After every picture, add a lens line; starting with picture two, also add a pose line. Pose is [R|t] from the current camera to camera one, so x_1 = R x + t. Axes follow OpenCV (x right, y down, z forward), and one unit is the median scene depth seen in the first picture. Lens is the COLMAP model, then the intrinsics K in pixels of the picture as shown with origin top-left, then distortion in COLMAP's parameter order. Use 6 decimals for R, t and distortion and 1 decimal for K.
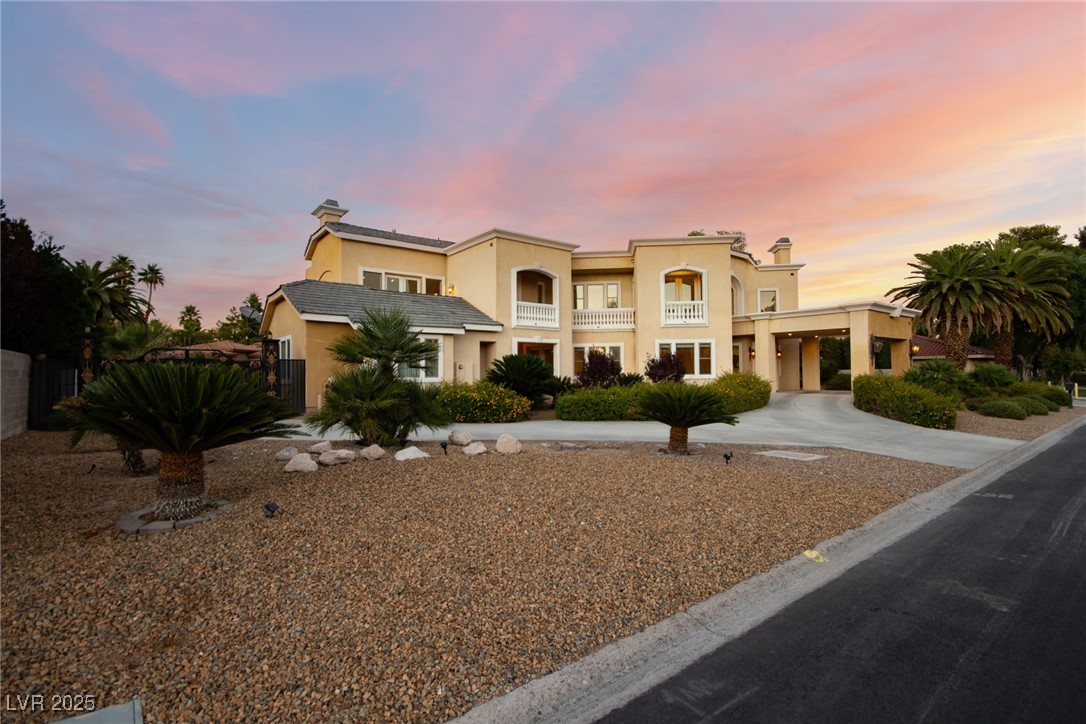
lens RADIAL K [[499.6, 0, 542.1], [0, 499.6, 357.9], [0, 0, 1]] dist [-0.001275, 0.000472]
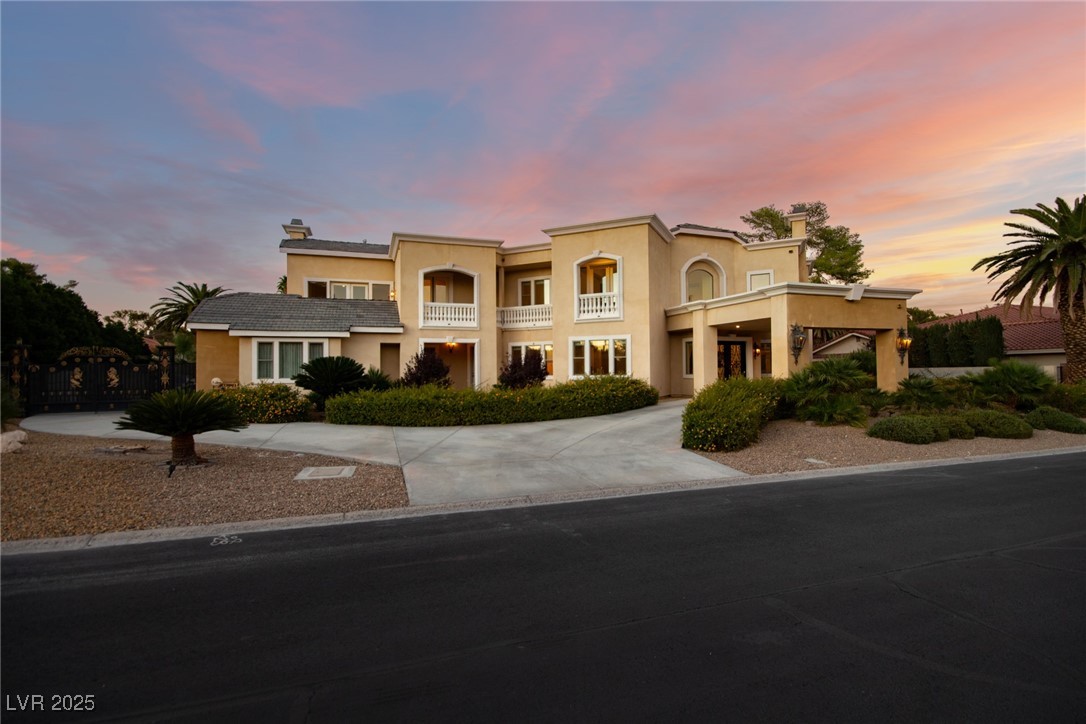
lens RADIAL K [[499.6, 0, 539.1], [0, 499.6, 355.2], [0, 0, 1]] dist [-0.001275, 0.000472]
pose [[0.943841, -0.010863, -0.330222, 0.479328], [0.011132, 0.999937, -0.001076, -0.003152], [0.330213, -0.002661, 0.943903, 0.118435]]
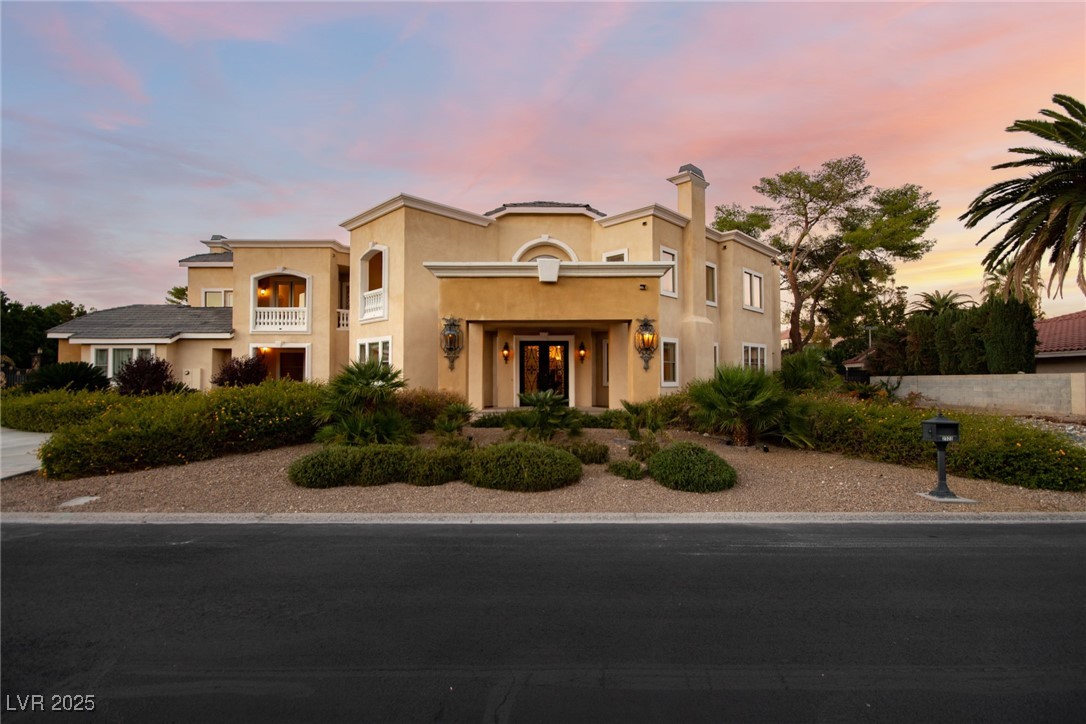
lens RADIAL K [[499.6, 0, 542.2], [0, 499.6, 366.7], [0, 0, 1]] dist [-0.001275, 0.000472]
pose [[0.793668, -0.006865, -0.608313, 0.984322], [0.015736, 0.999833, 0.009247, 0.005943], [0.608148, -0.016912, 0.793644, 0.526822]]
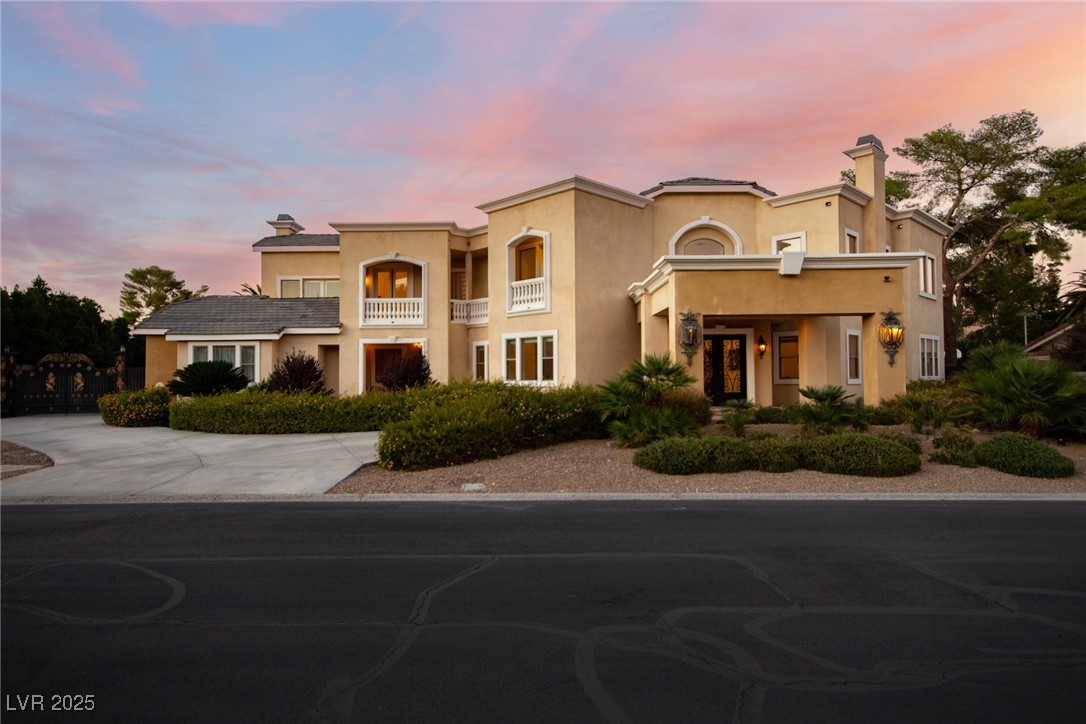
lens RADIAL K [[632.7, 0, 540.7], [0, 632.7, 363.8], [0, 0, 1]] dist [0.007225, 0.008662]
pose [[0.784377, -0.011995, -0.620168, 0.869969], [0.021766, 0.999730, 0.008194, 0.001628], [0.619902, -0.019926, 0.784426, 0.284845]]
